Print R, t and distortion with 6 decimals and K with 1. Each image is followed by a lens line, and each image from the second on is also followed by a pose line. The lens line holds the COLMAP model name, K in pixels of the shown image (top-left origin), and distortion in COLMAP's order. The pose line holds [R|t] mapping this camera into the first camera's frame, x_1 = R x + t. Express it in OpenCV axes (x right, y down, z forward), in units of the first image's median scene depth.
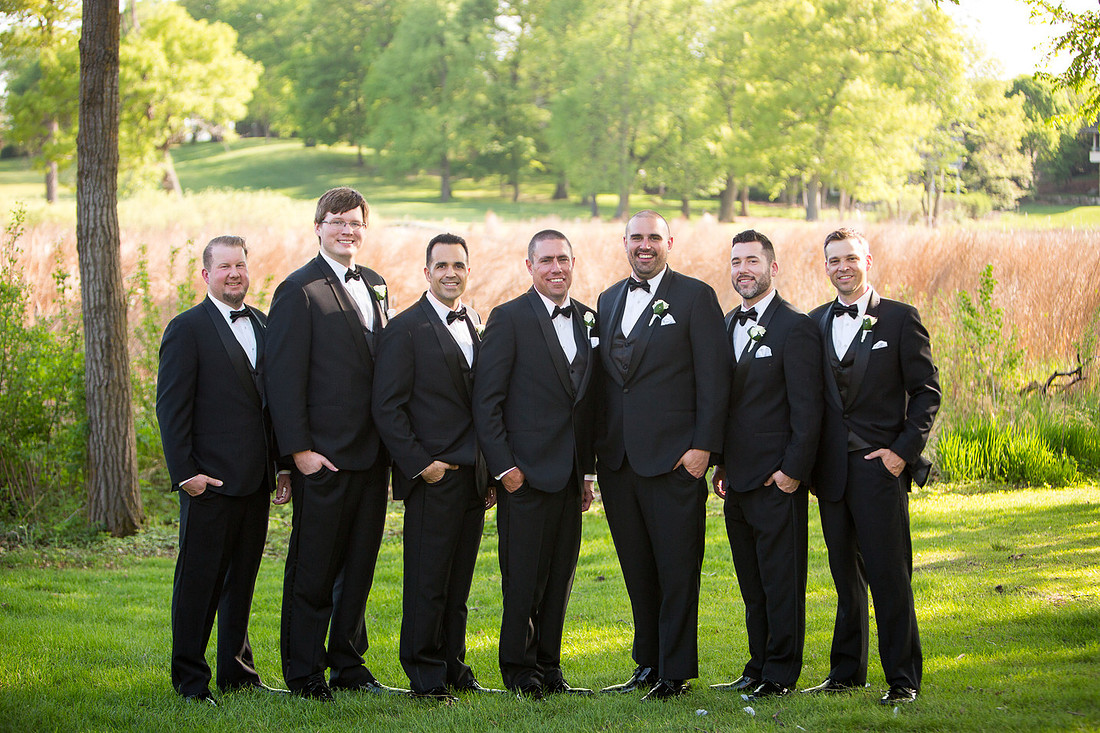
lens RADIAL K [[2246.4, 0, 550.8], [0, 2246.4, 347.7], [0, 0, 1]] dist [-0.365341, 0.883692]
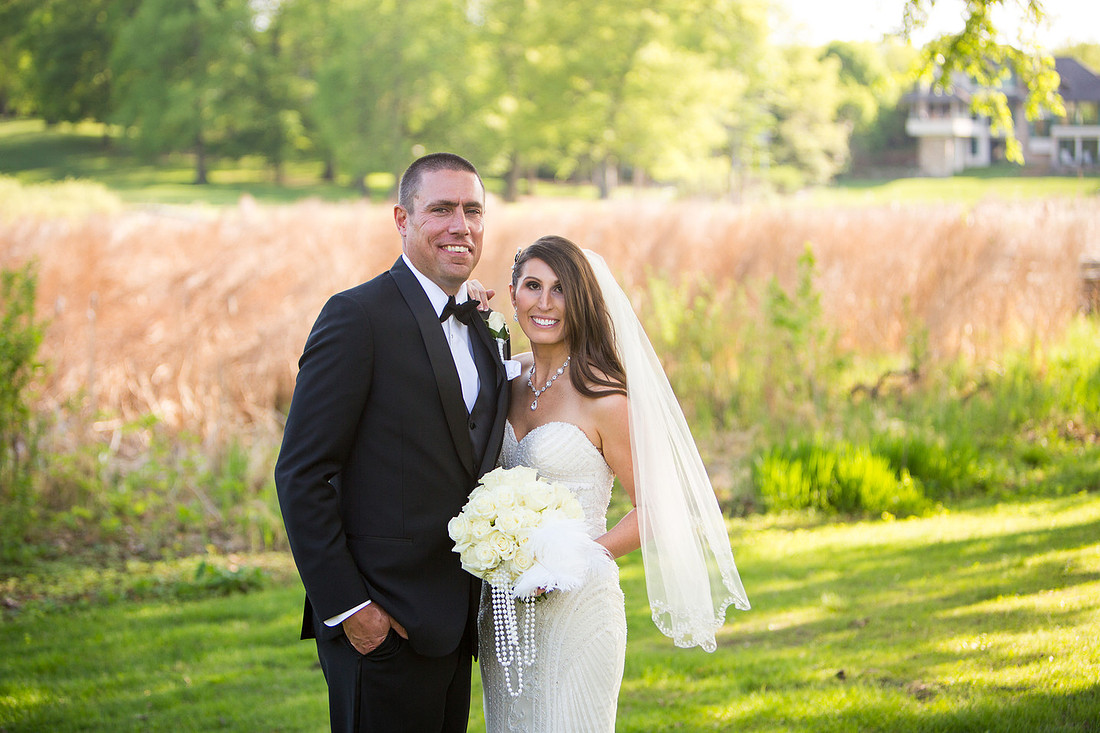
lens RADIAL K [[2339.2, 0, 550.0], [0, 2339.2, 366.5], [0, 0, 1]] dist [-0.230846, 0.085638]
pose [[0.995808, -0.015893, 0.090075, 0.008217], [0.014791, 0.999808, 0.012886, -0.002015], [-0.090263, -0.011499, 0.995852, 0.054439]]
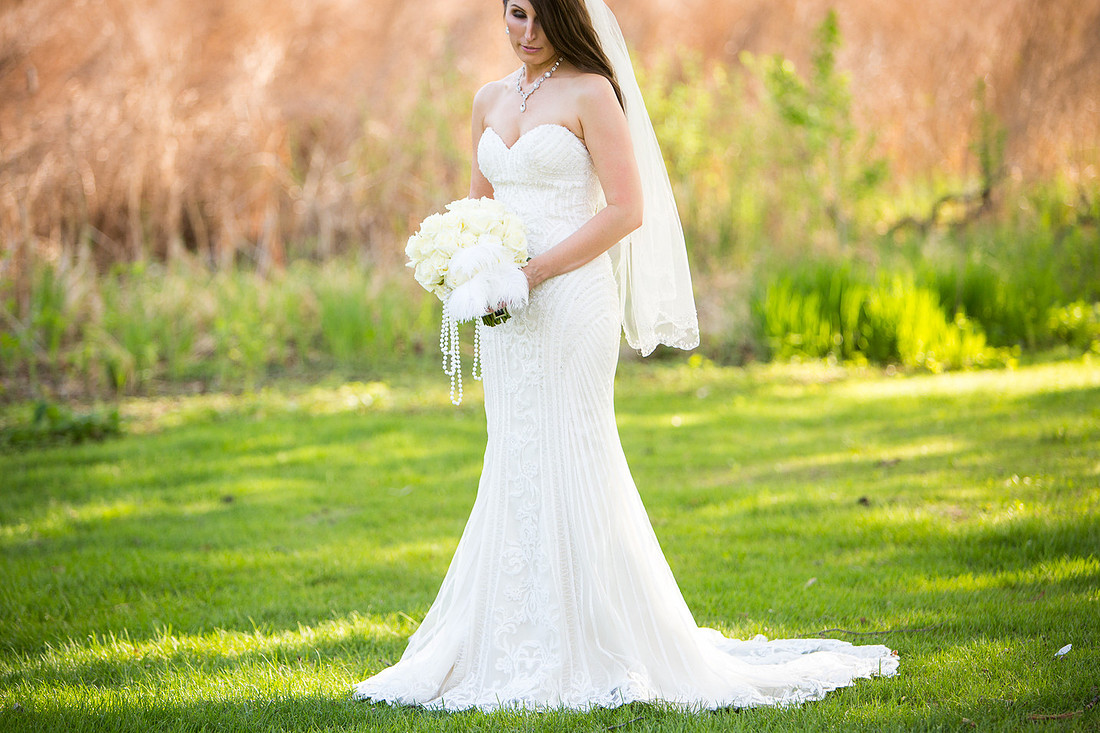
lens RADIAL K [[4189.9, 0, 550.0], [0, 4189.9, 366.5], [0, 0, 1]] dist [0.072138, 1.803241]
pose [[0.991227, -0.013644, 0.131466, -0.011155], [0.008386, 0.999146, 0.040470, 0.005122], [-0.131906, -0.039012, 0.990494, -0.044633]]
